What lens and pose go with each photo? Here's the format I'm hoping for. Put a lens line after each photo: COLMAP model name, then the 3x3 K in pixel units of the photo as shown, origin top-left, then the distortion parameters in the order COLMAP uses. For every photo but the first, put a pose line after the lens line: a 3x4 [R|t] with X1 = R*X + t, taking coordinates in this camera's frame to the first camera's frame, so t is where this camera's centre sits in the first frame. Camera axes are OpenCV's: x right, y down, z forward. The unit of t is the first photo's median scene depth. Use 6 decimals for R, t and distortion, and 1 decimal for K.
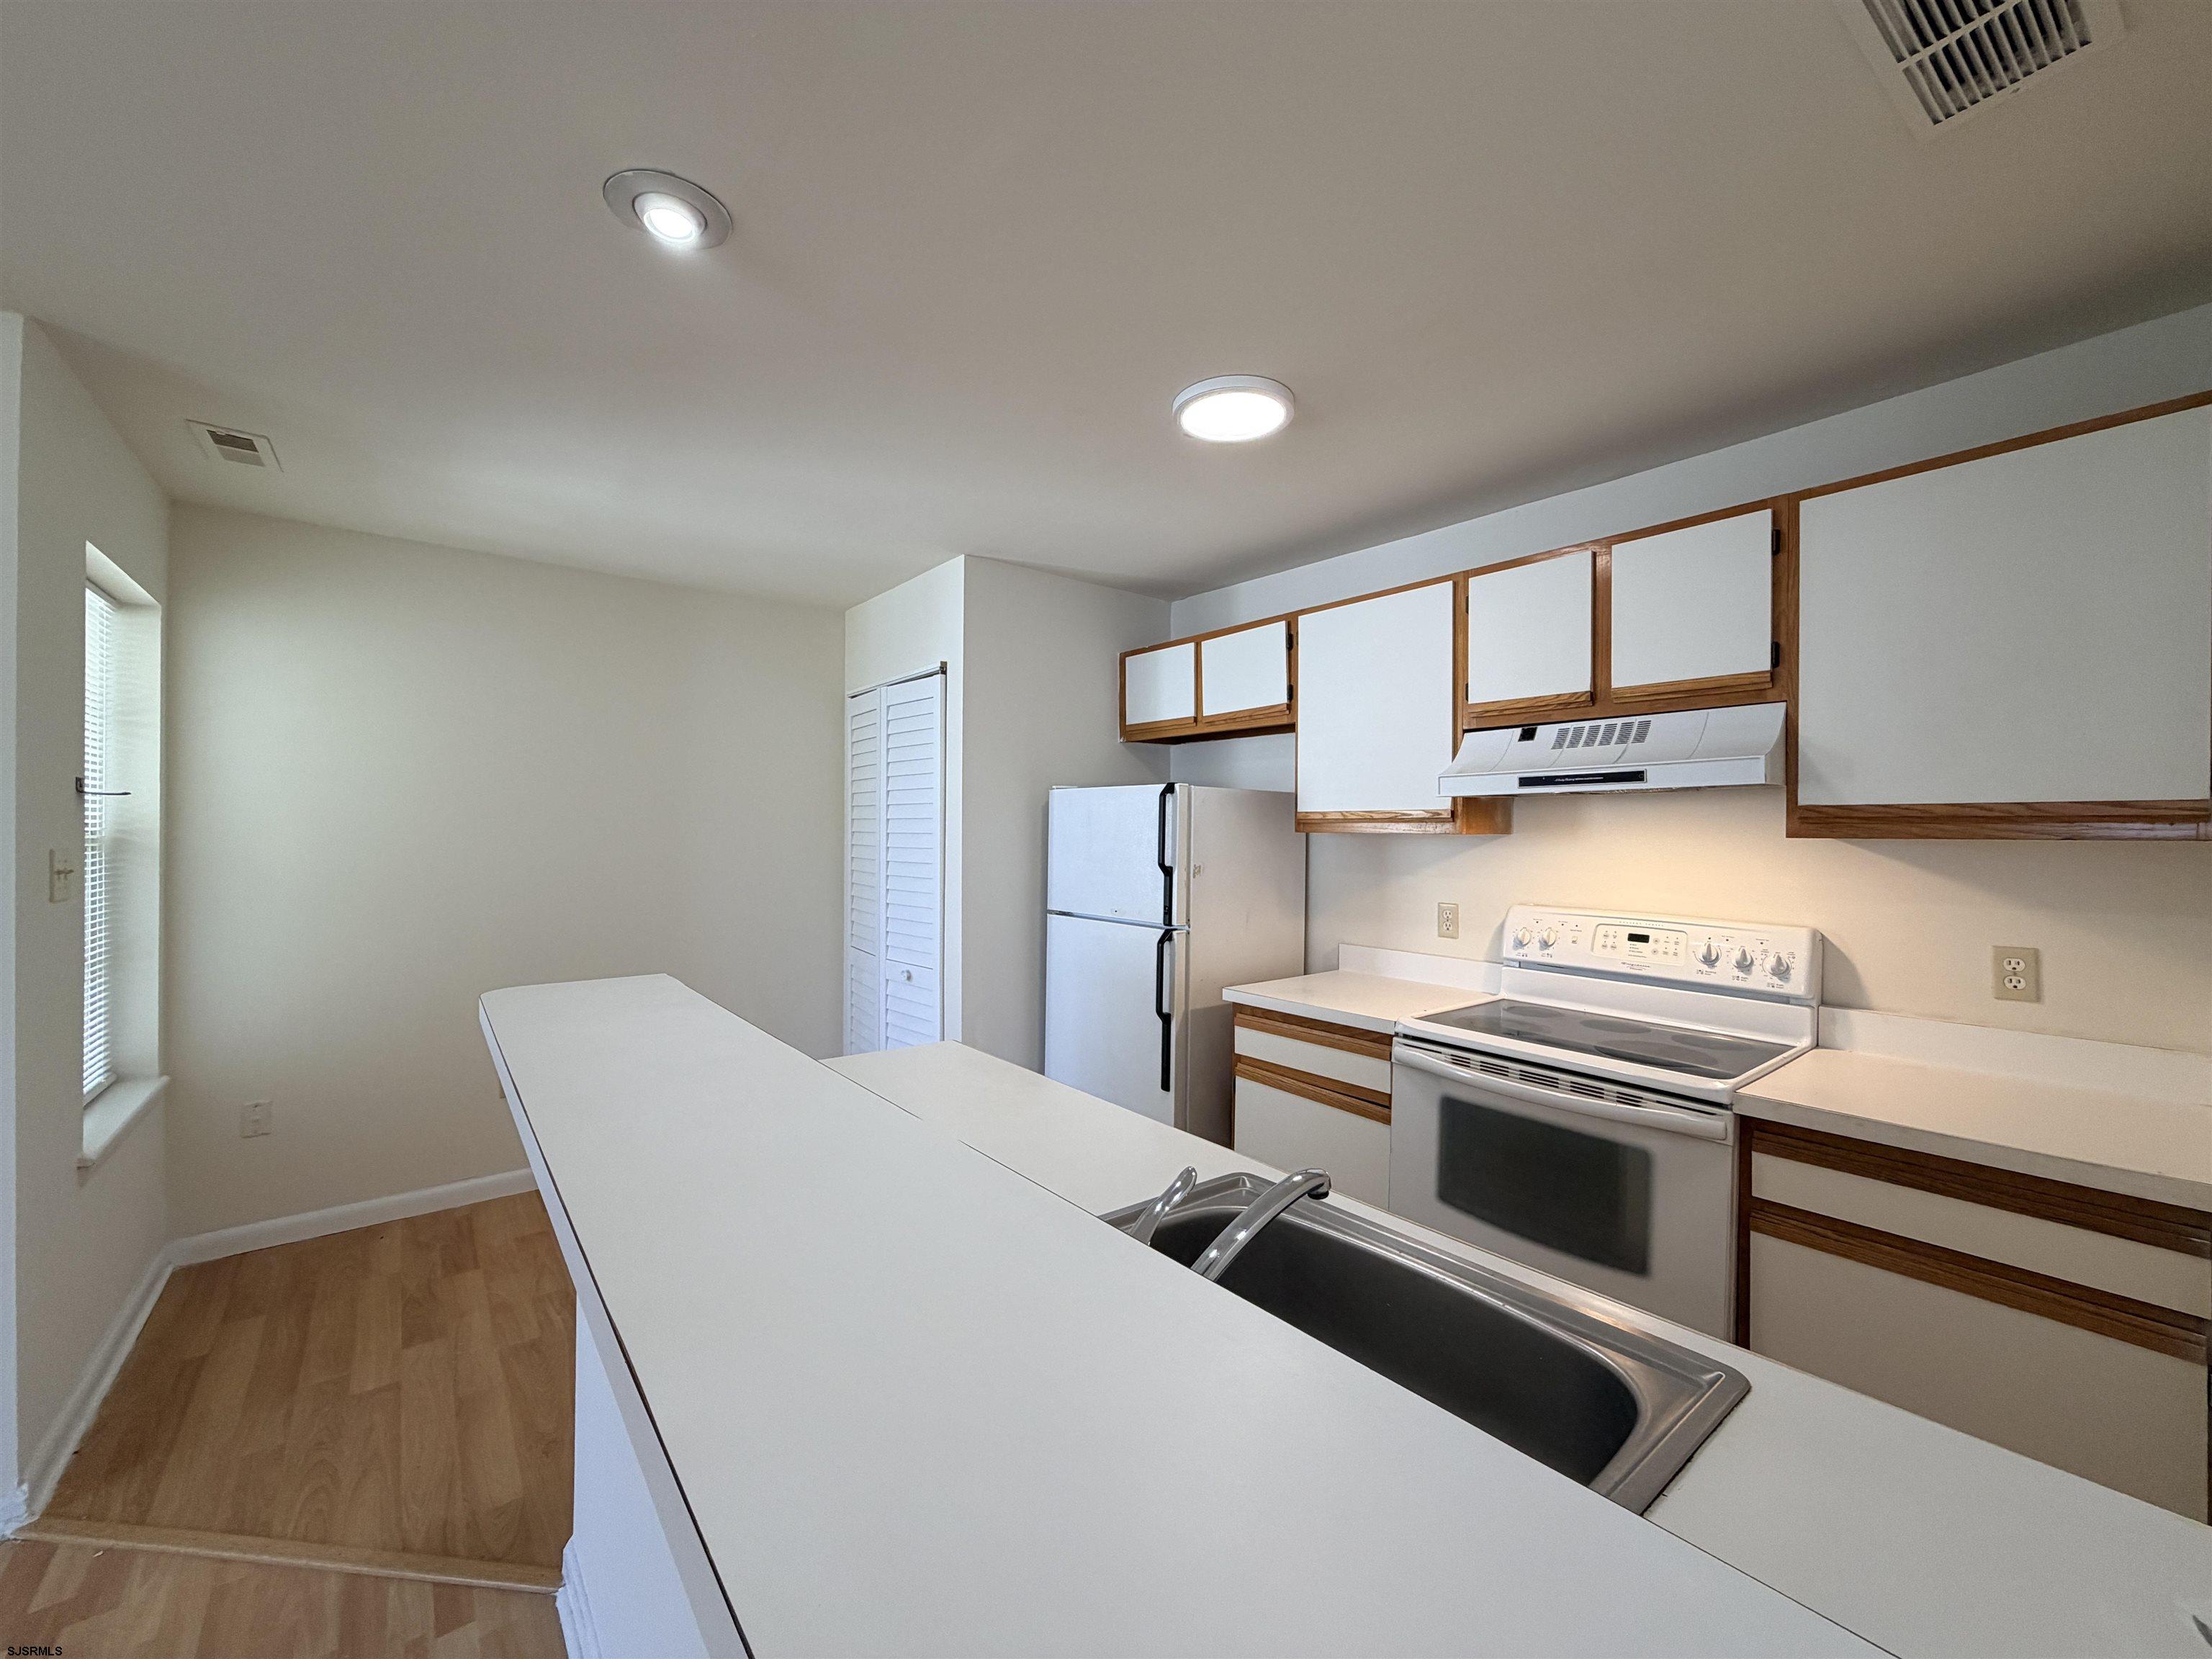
lens RADIAL K [[878.2, 0, 1102.3], [0, 878.2, 830.9], [0, 0, 1]] dist [-0.000052, 0.000333]
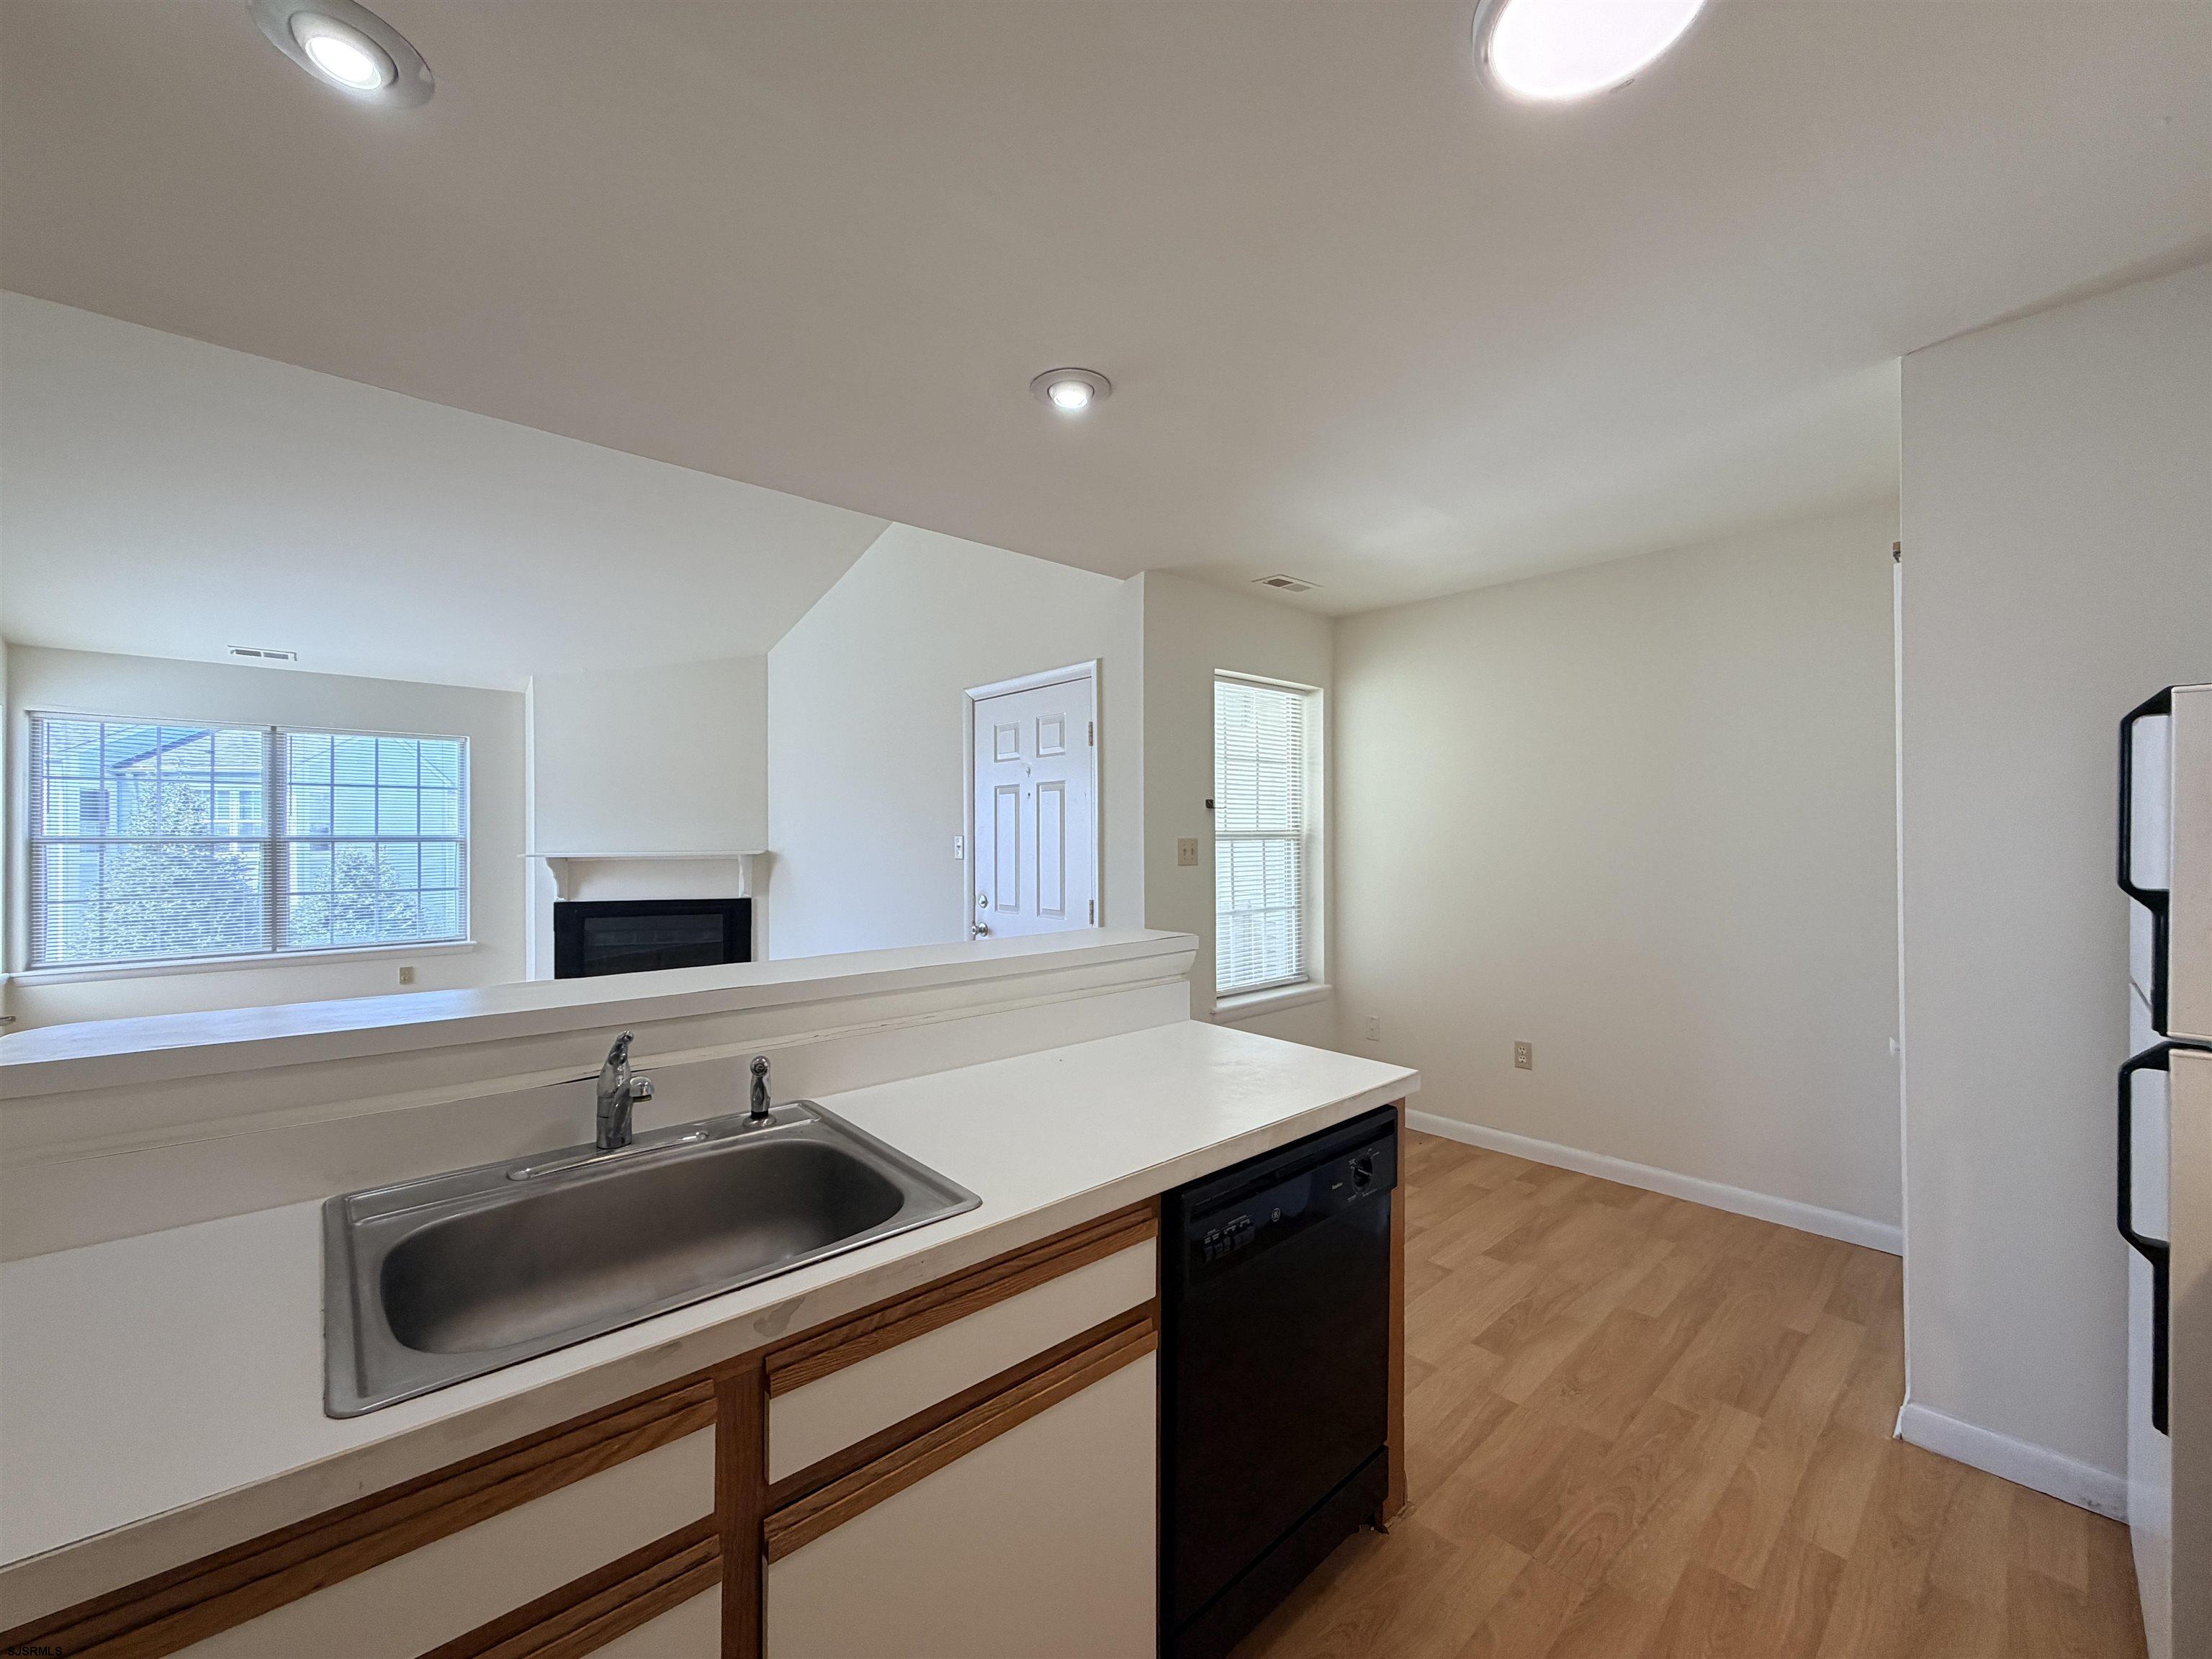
lens RADIAL K [[878.2, 0, 1104.2], [0, 878.2, 830.9], [0, 0, 1]] dist [-0.000052, 0.000333]
pose [[0.057869, -0.008409, -0.998289, 0.588273], [0.003809, 0.999959, -0.008203, 0.017175], [0.998317, -0.003327, 0.057899, 0.608249]]
